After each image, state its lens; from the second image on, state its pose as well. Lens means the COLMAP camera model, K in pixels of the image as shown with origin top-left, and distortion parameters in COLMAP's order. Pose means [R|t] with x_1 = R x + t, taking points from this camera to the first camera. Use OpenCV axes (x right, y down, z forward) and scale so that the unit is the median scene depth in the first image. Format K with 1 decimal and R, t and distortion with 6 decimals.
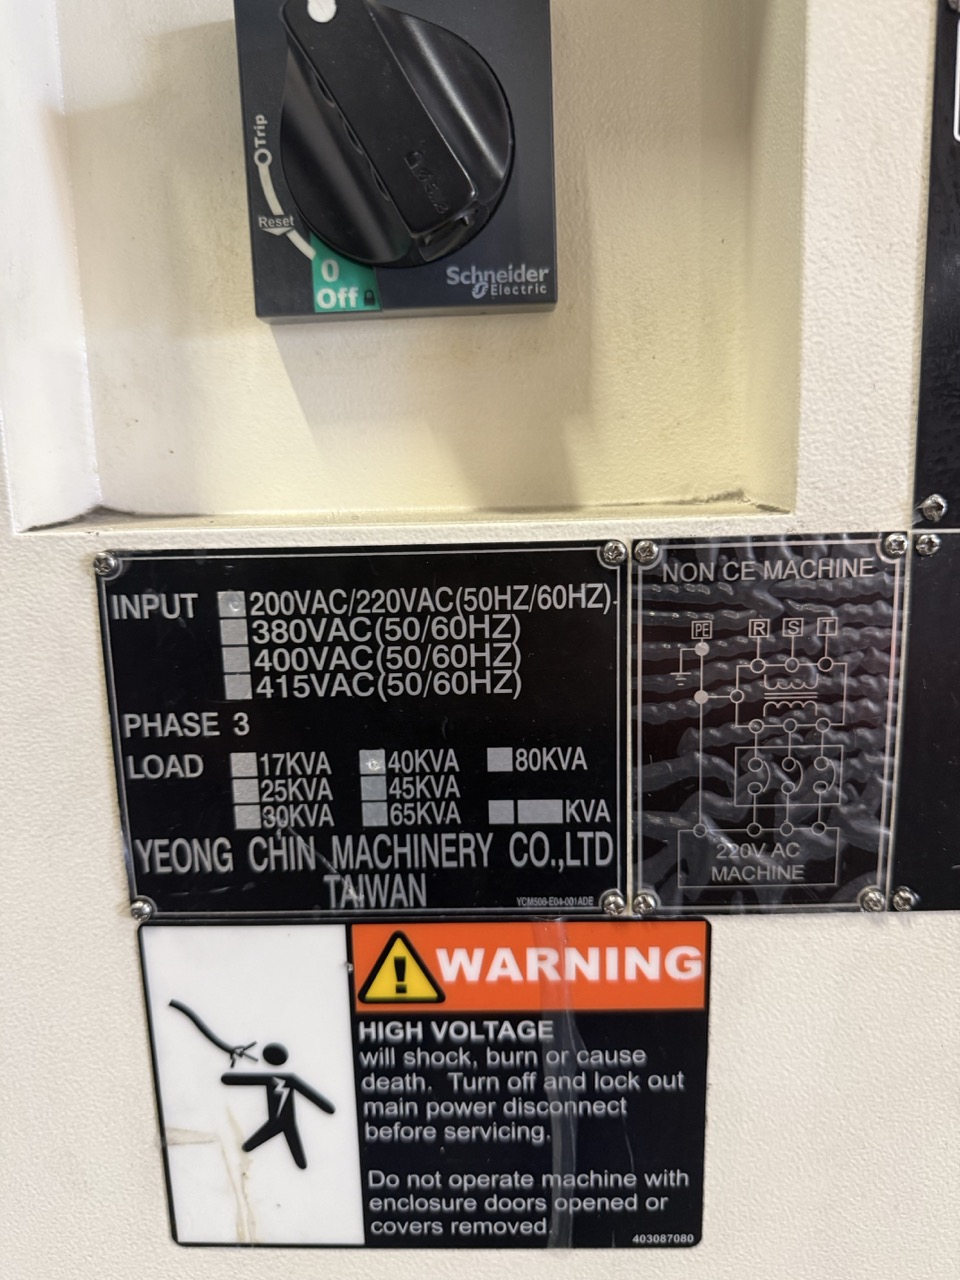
lens RADIAL K [[909.6, 0, 483.4], [0, 909.6, 634.4], [0, 0, 1]] dist [0.029138, -0.044441]
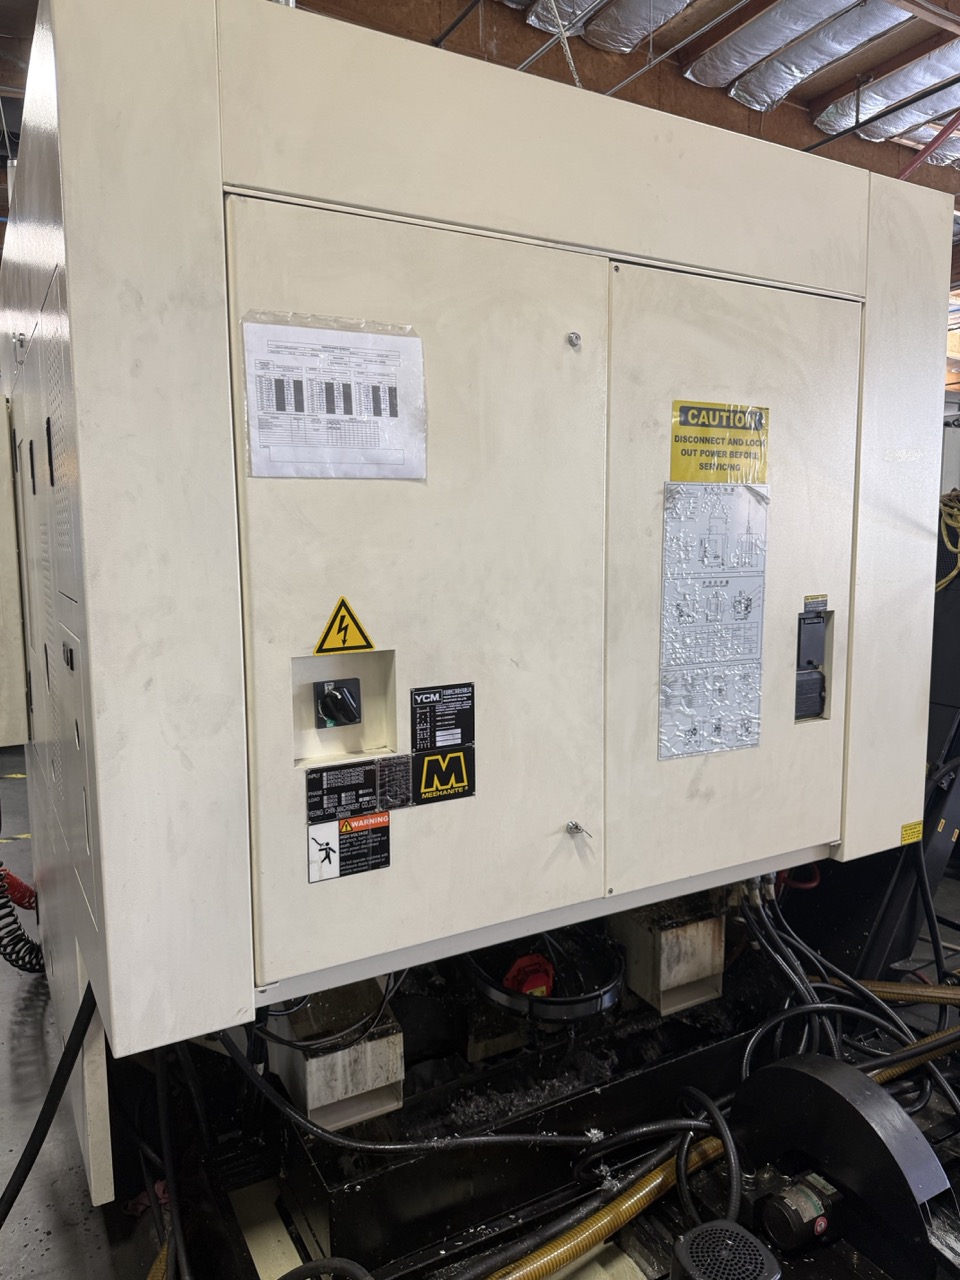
lens RADIAL K [[909.6, 0, 476.2], [0, 909.6, 626.5], [0, 0, 1]] dist [0.029138, -0.044441]
pose [[0.857812, -0.041204, 0.512309, -2.669141], [0.087226, 0.993993, -0.066106, -0.567044], [-0.506508, 0.101394, 0.856253, -5.396960]]
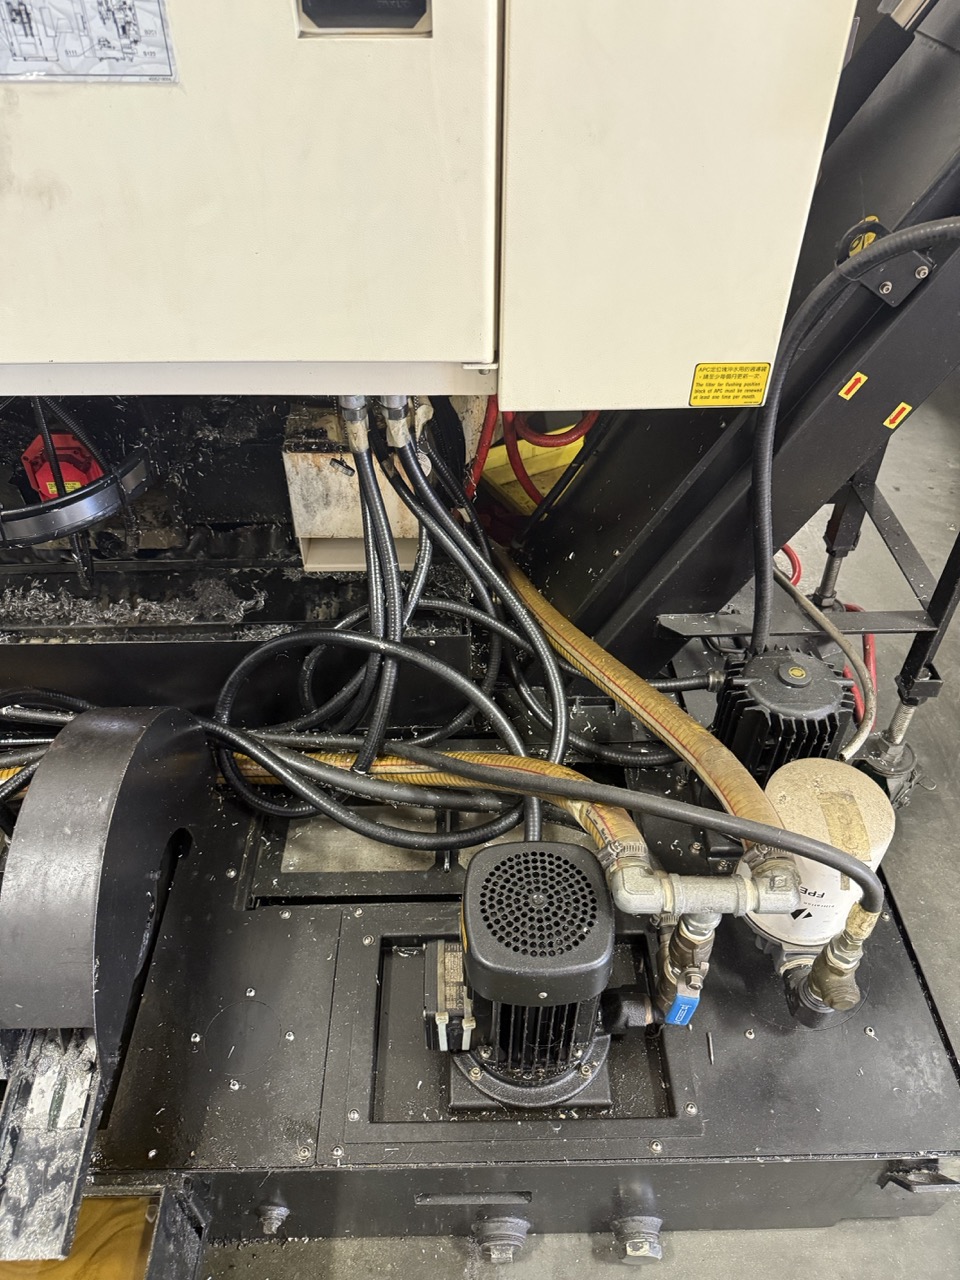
lens RADIAL K [[909.6, 0, 480.3], [0, 909.6, 640.7], [0, 0, 1]] dist [0.029138, -0.044441]
pose [[0.998309, -0.018282, 0.055189, 5.194722], [-0.012629, 0.858410, 0.512809, 0.267016], [-0.056750, -0.512638, 0.856727, -3.320433]]
